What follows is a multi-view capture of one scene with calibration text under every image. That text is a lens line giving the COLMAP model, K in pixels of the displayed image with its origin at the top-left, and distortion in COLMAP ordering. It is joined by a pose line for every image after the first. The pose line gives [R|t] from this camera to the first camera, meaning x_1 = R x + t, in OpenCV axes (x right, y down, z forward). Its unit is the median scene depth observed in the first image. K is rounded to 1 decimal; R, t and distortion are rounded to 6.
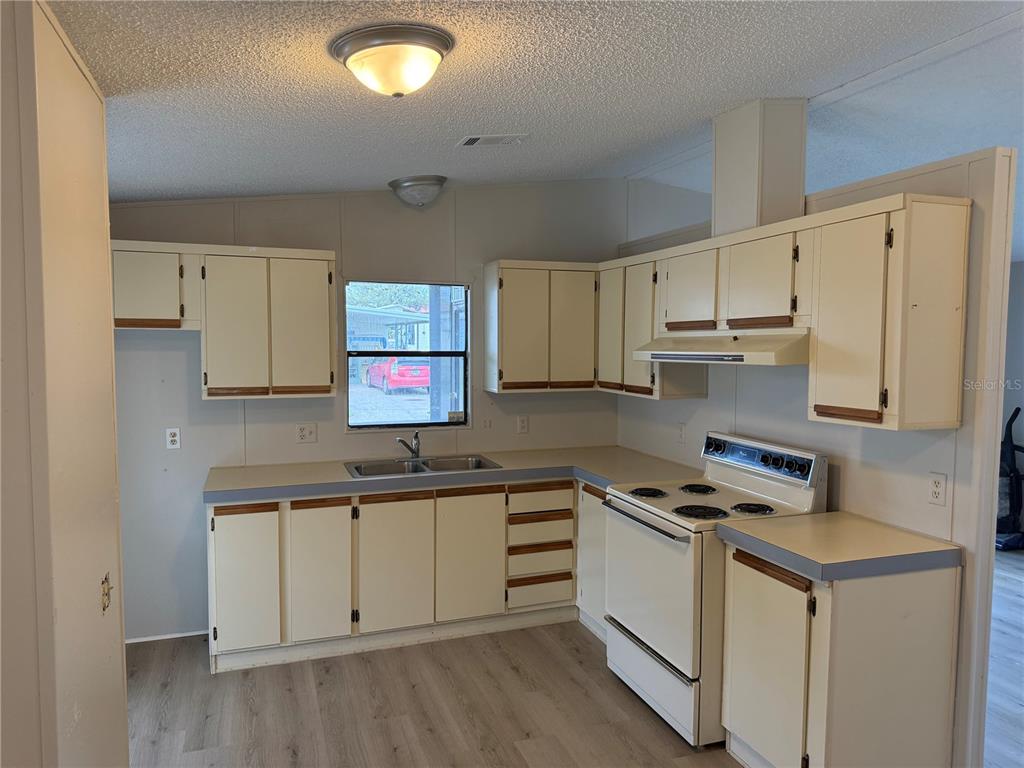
lens RADIAL K [[707.6, 0, 512.0], [0, 707.6, 384.0], [0, 0, 1]] dist [0.107034, -0.174913]
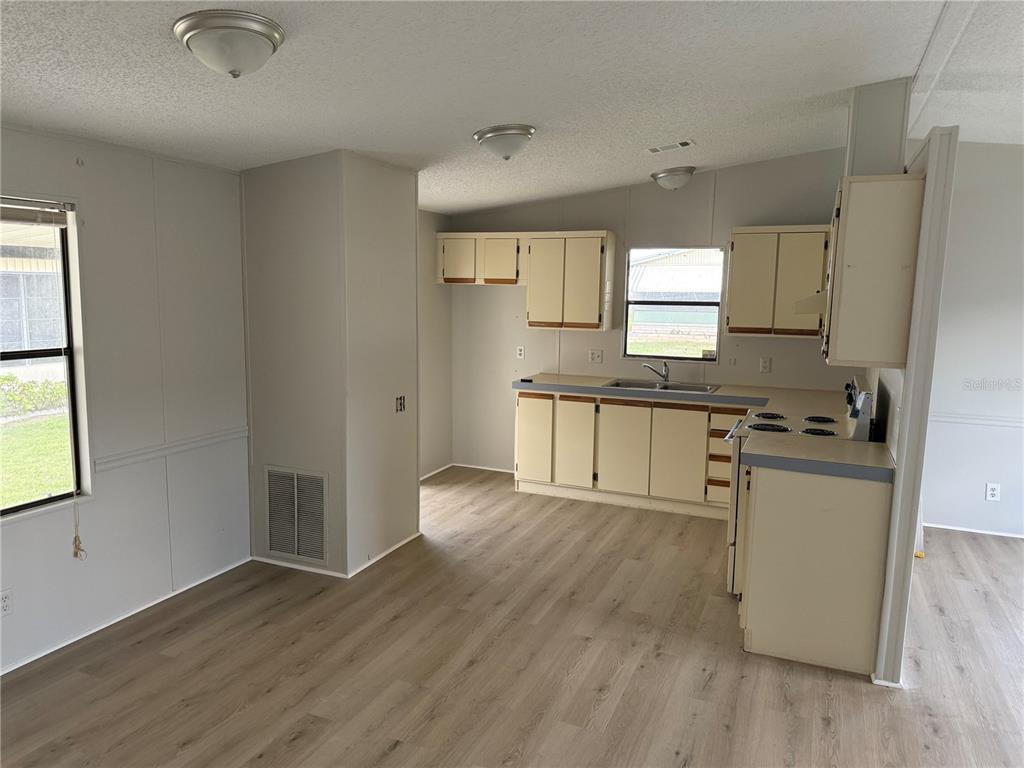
lens RADIAL K [[707.6, 0, 512.0], [0, 707.6, 384.0], [0, 0, 1]] dist [0.107034, -0.174913]
pose [[0.729833, 0.096227, -0.676819, 0.640610], [-0.053615, 0.995051, 0.083658, 0.014325], [0.681520, -0.024769, 0.731380, -0.202365]]
